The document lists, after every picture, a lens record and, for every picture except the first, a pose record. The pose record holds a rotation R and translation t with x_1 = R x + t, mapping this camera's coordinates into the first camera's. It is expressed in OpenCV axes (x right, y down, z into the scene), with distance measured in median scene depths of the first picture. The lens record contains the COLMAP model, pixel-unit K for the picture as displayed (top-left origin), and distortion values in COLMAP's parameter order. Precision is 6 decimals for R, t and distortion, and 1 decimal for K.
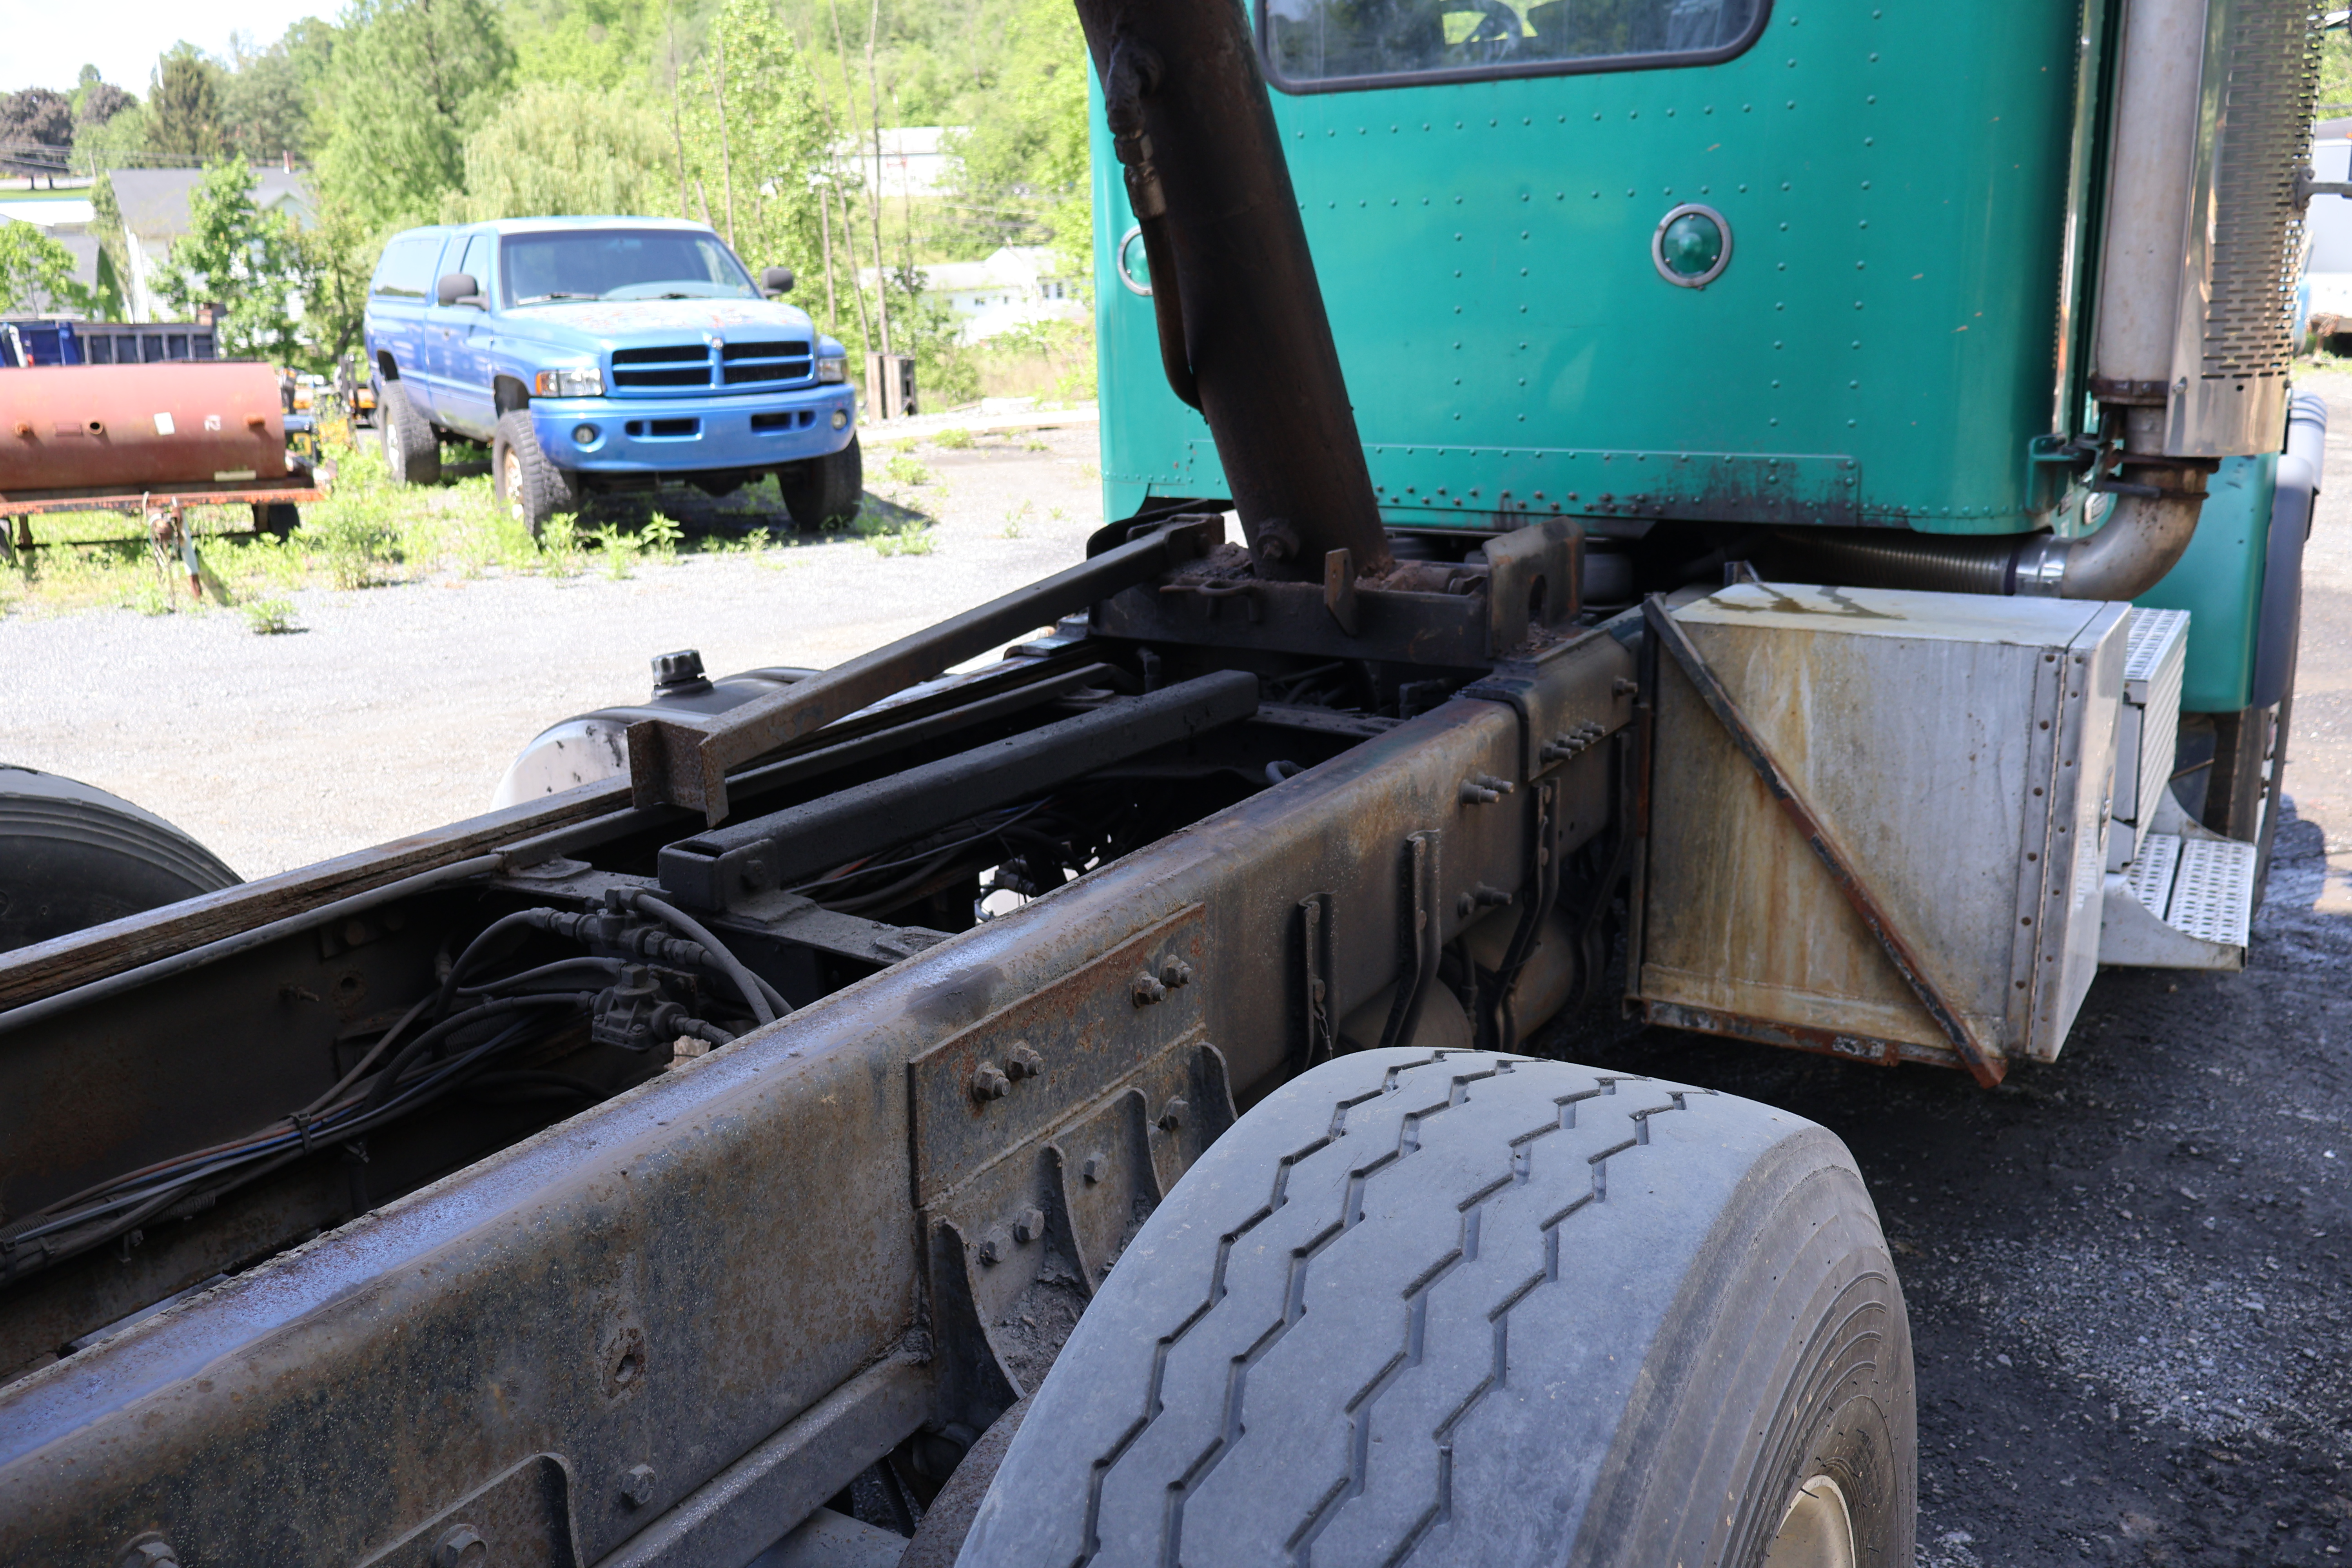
lens RADIAL K [[1923.4, 0, 1165.8], [0, 1923.4, 716.0], [0, 0, 1]] dist [0.015377, -0.013024]
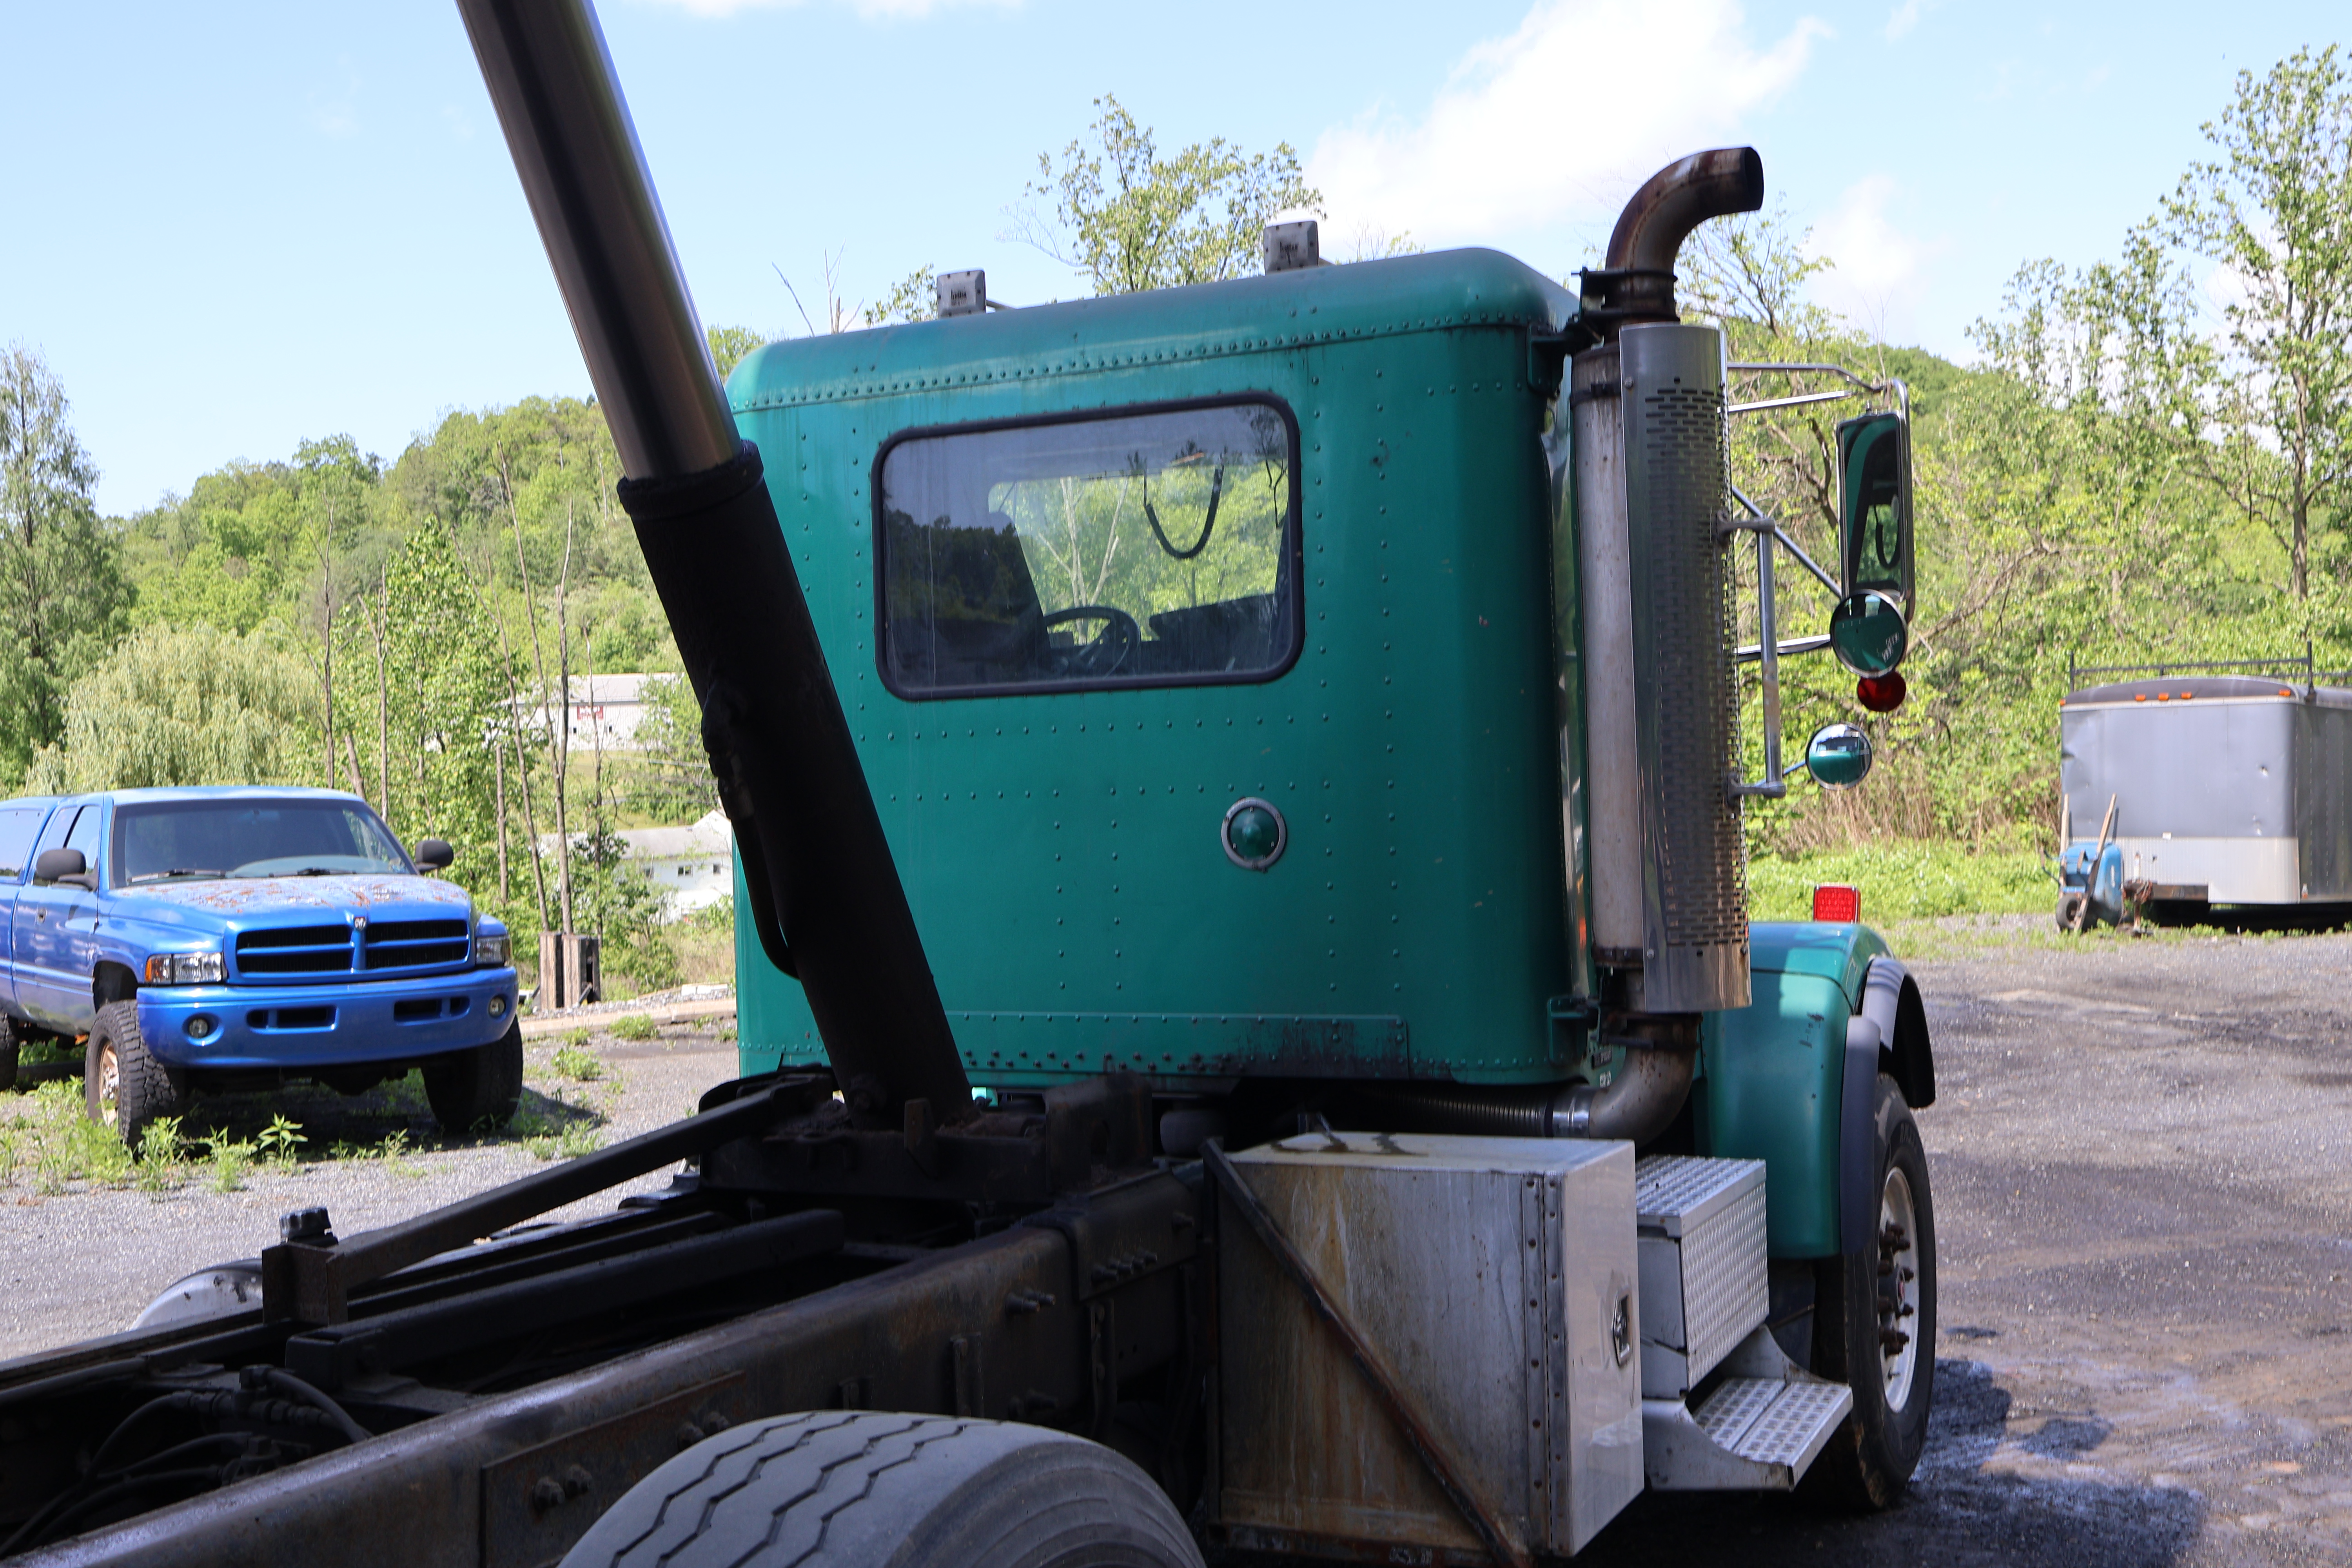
lens RADIAL K [[2326.7, 0, 1173.6], [0, 2326.7, 786.8], [0, 0, 1]] dist [0.015756, 0.000000]
pose [[0.993889, -0.001099, 0.110377, 0.074108], [0.028068, 0.969601, -0.243076, 0.060591], [-0.106755, 0.244689, 0.963707, -0.320754]]
